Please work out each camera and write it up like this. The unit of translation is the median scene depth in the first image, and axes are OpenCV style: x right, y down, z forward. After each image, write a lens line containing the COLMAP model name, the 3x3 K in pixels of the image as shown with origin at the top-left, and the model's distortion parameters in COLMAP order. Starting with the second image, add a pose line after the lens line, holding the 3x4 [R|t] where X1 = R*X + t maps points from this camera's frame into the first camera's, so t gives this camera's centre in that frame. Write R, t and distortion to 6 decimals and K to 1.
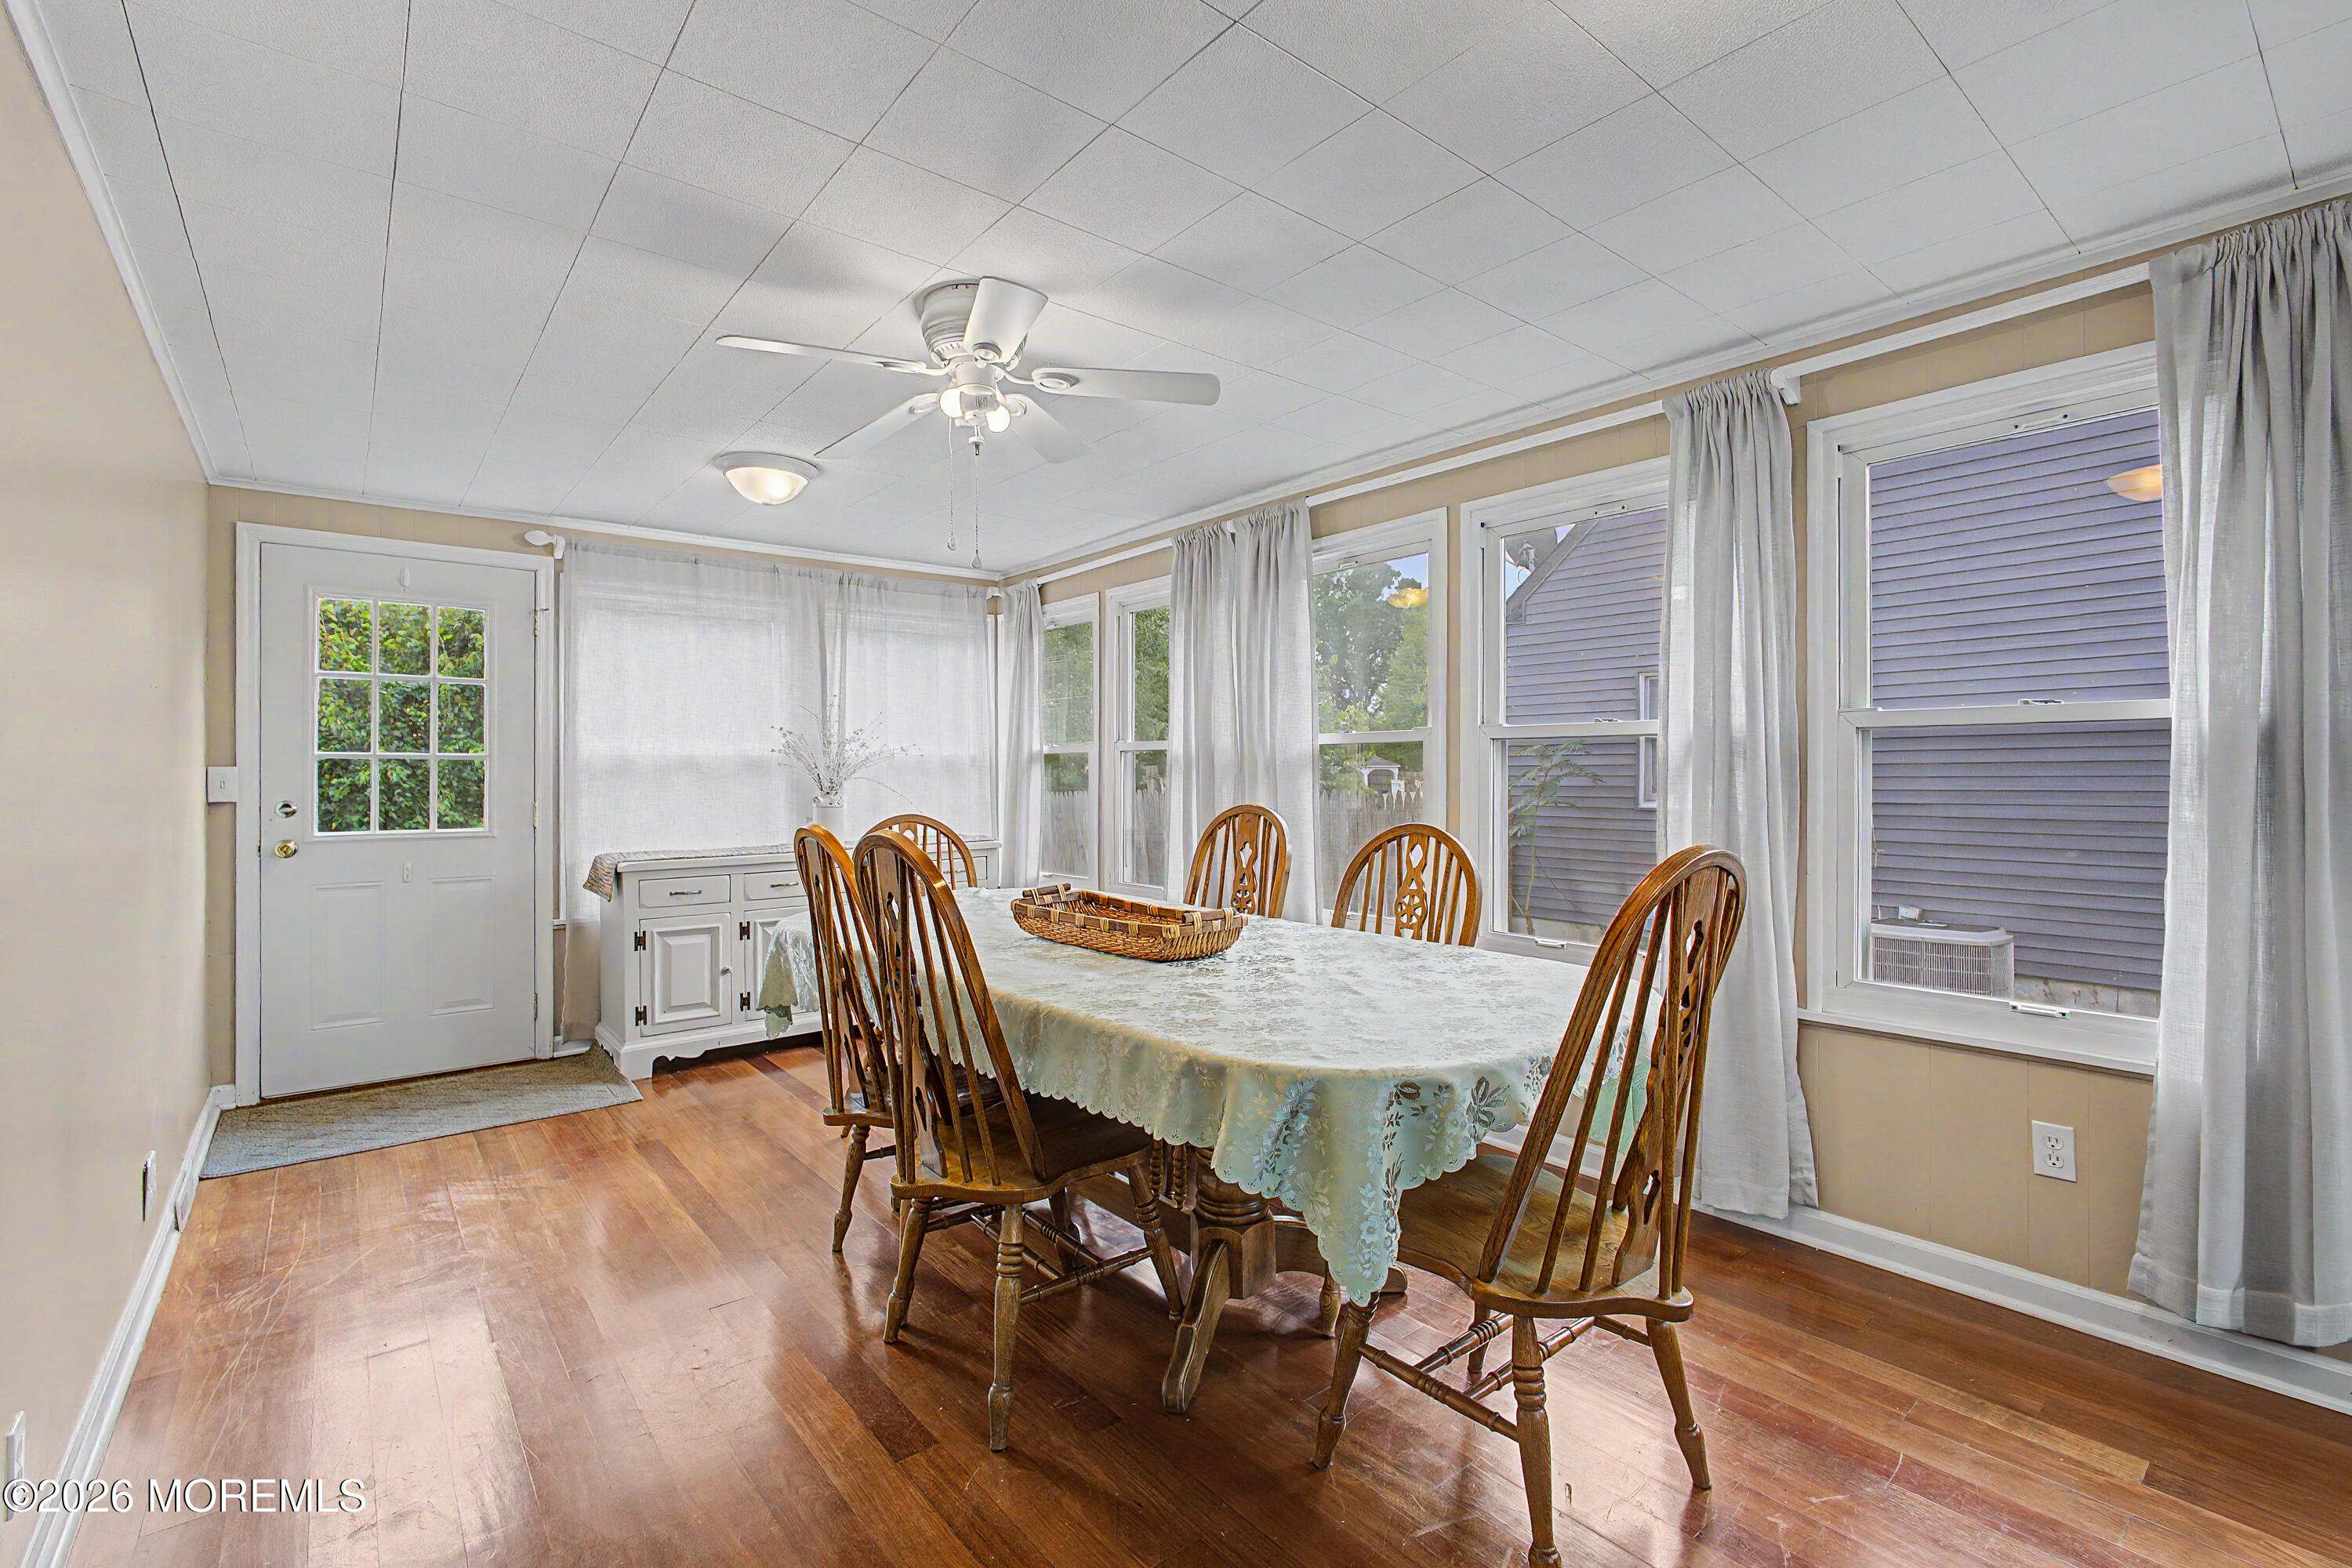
lens RADIAL K [[1030.2, 0, 1176.0], [0, 1030.2, 772.7], [0, 0, 1]] dist [-0.014749, 0.006780]
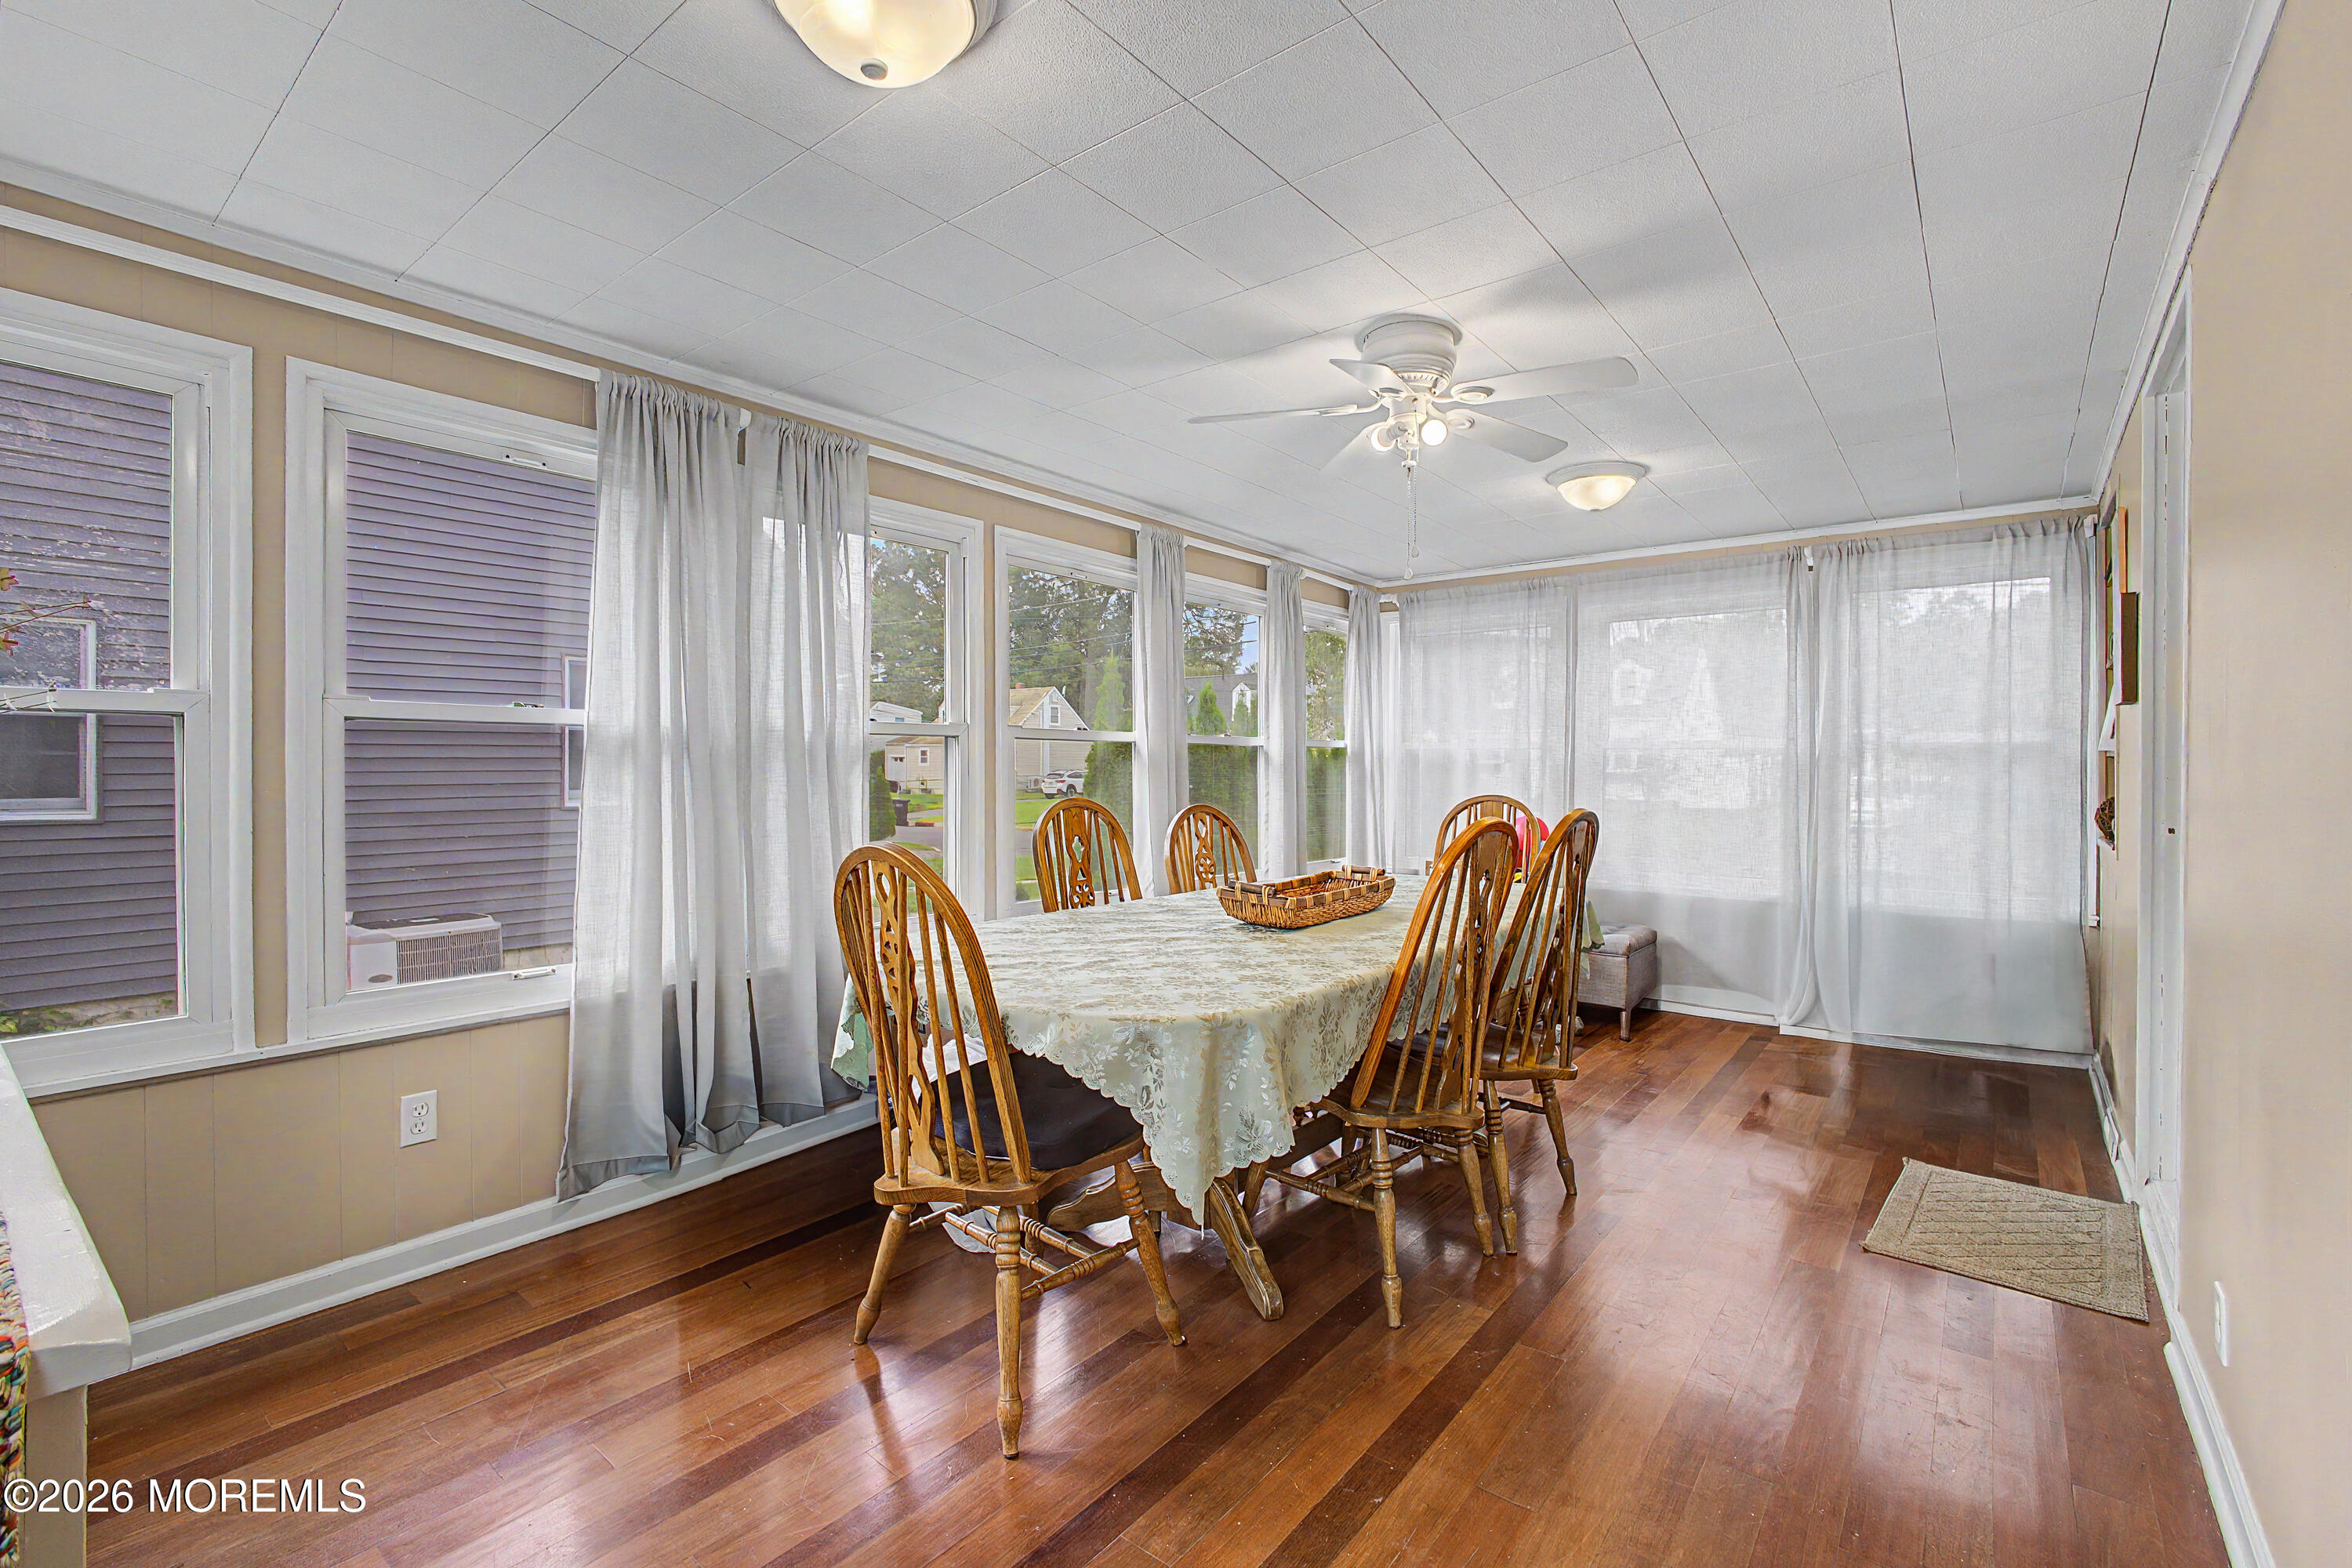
lens RADIAL K [[1030.2, 0, 1177.1], [0, 1030.2, 781.4], [0, 0, 1]] dist [-0.014749, 0.006780]
pose [[-0.209156, -0.011839, 0.977811, -0.541213], [0.000186, 0.999926, 0.012146, 0.001088], [-0.977882, 0.002723, -0.209138, 0.660520]]
